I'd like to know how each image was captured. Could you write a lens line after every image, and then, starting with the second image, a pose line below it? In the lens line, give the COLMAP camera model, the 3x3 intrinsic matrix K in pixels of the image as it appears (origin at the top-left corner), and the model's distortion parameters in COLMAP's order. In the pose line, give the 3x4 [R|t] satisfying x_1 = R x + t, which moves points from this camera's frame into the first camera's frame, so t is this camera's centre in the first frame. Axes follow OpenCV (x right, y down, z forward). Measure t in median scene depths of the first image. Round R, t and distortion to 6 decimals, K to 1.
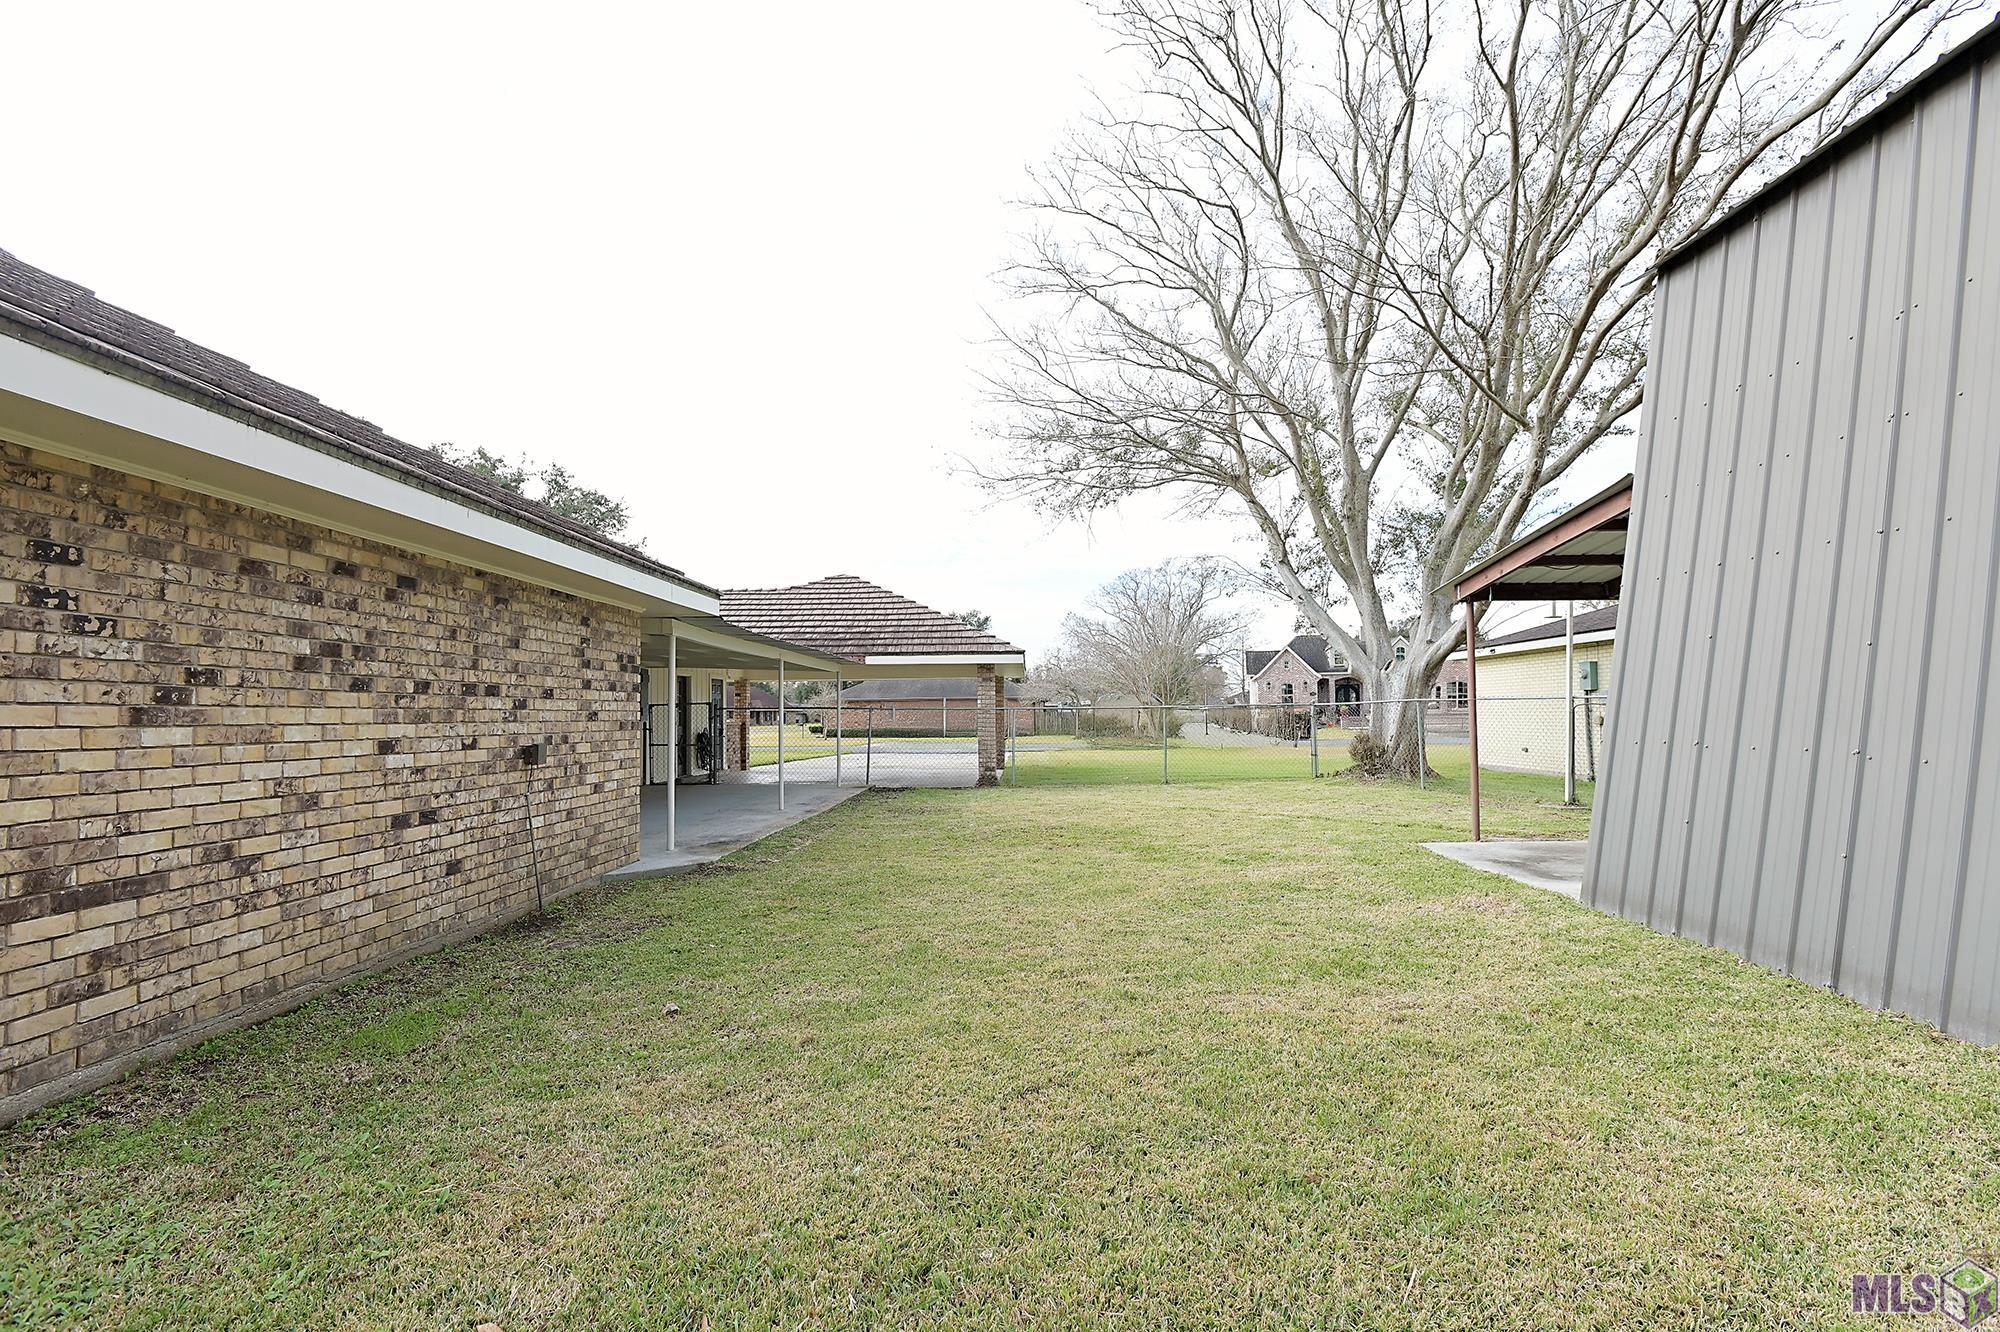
lens RADIAL K [[952.7, 0, 1000.0], [0, 952.7, 666.0], [0, 0, 1]] dist [-0.002883, -0.000186]
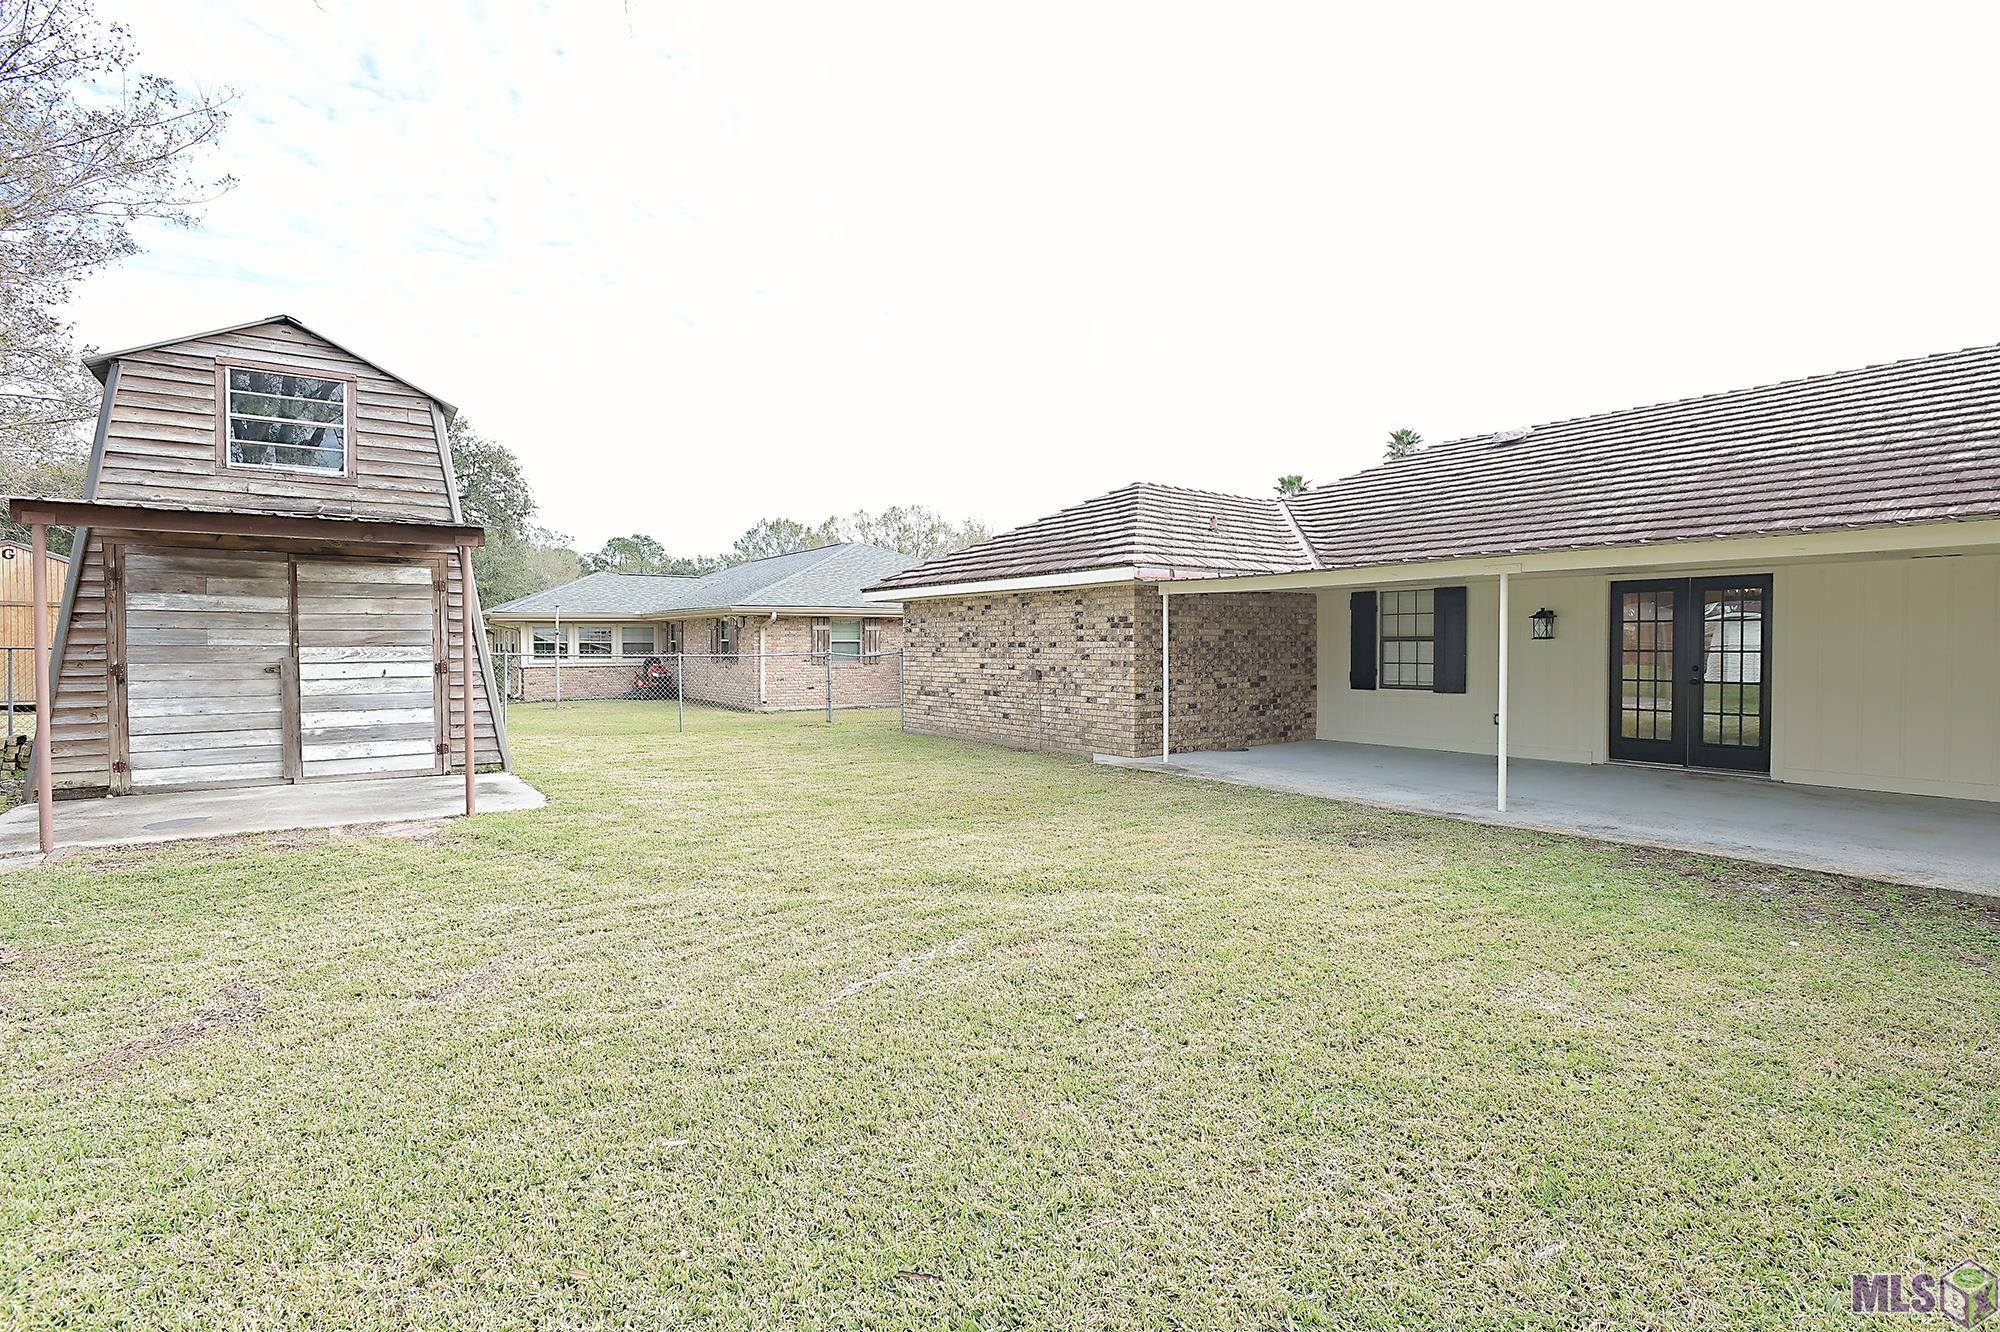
lens RADIAL K [[952.7, 0, 1000.0], [0, 952.7, 666.0], [0, 0, 1]] dist [-0.002883, -0.000186]
pose [[-0.798650, 0.024986, -0.601276, 0.991268], [0.041120, 0.999068, -0.013101, 0.117564], [0.600389, -0.035187, -0.798934, 3.141682]]
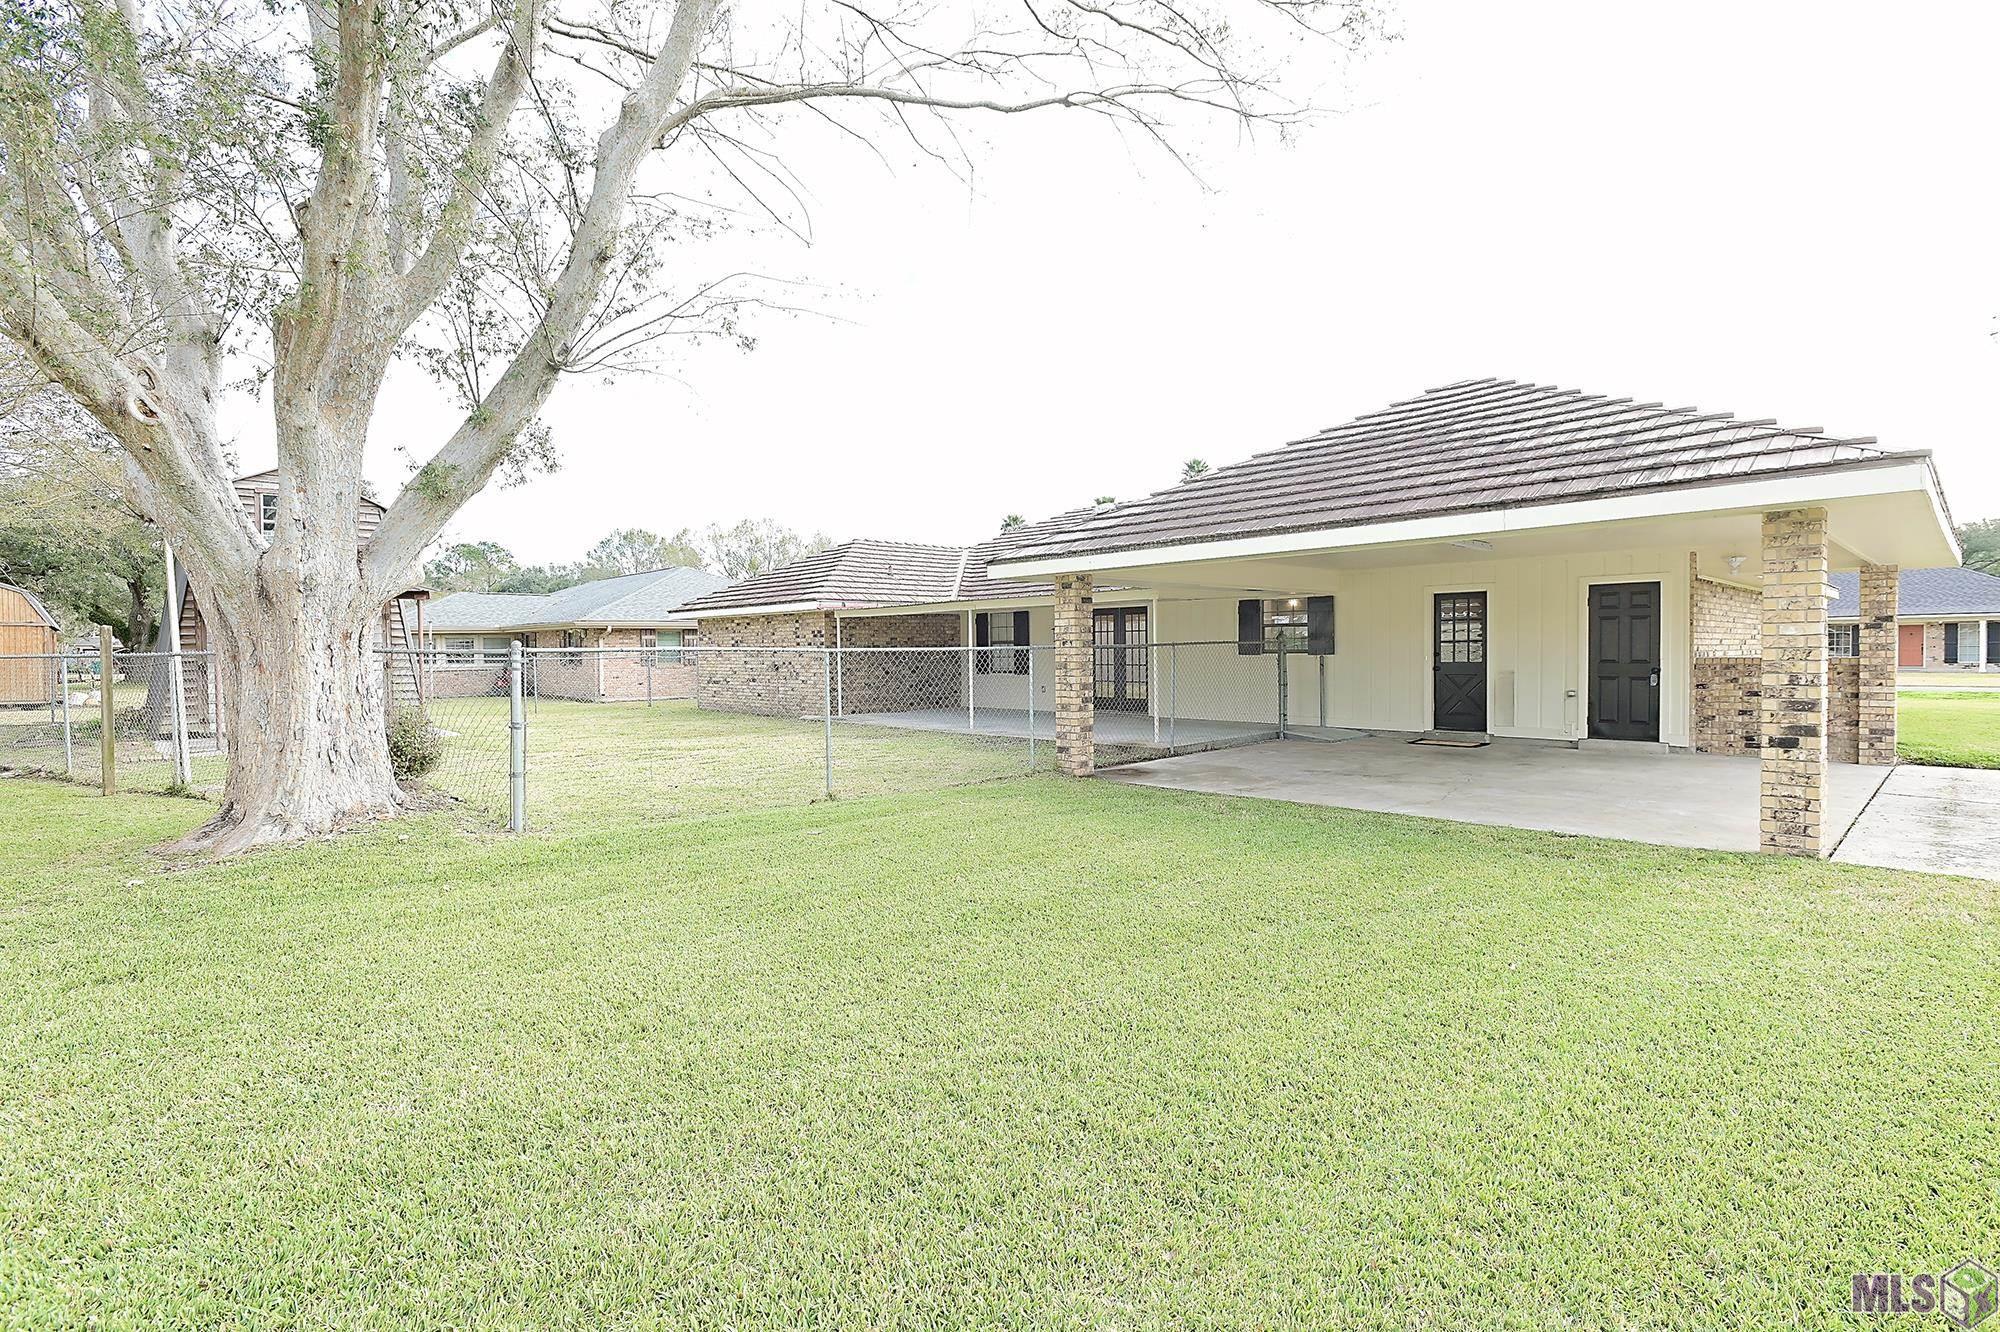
lens RADIAL K [[952.7, 0, 1000.0], [0, 952.7, 666.0], [0, 0, 1]] dist [-0.002883, -0.000186]
pose [[-0.711275, 0.031271, -0.702218, 1.506723], [0.055655, 0.998379, -0.011913, 0.204340], [0.700707, -0.047555, -0.711862, 4.640718]]
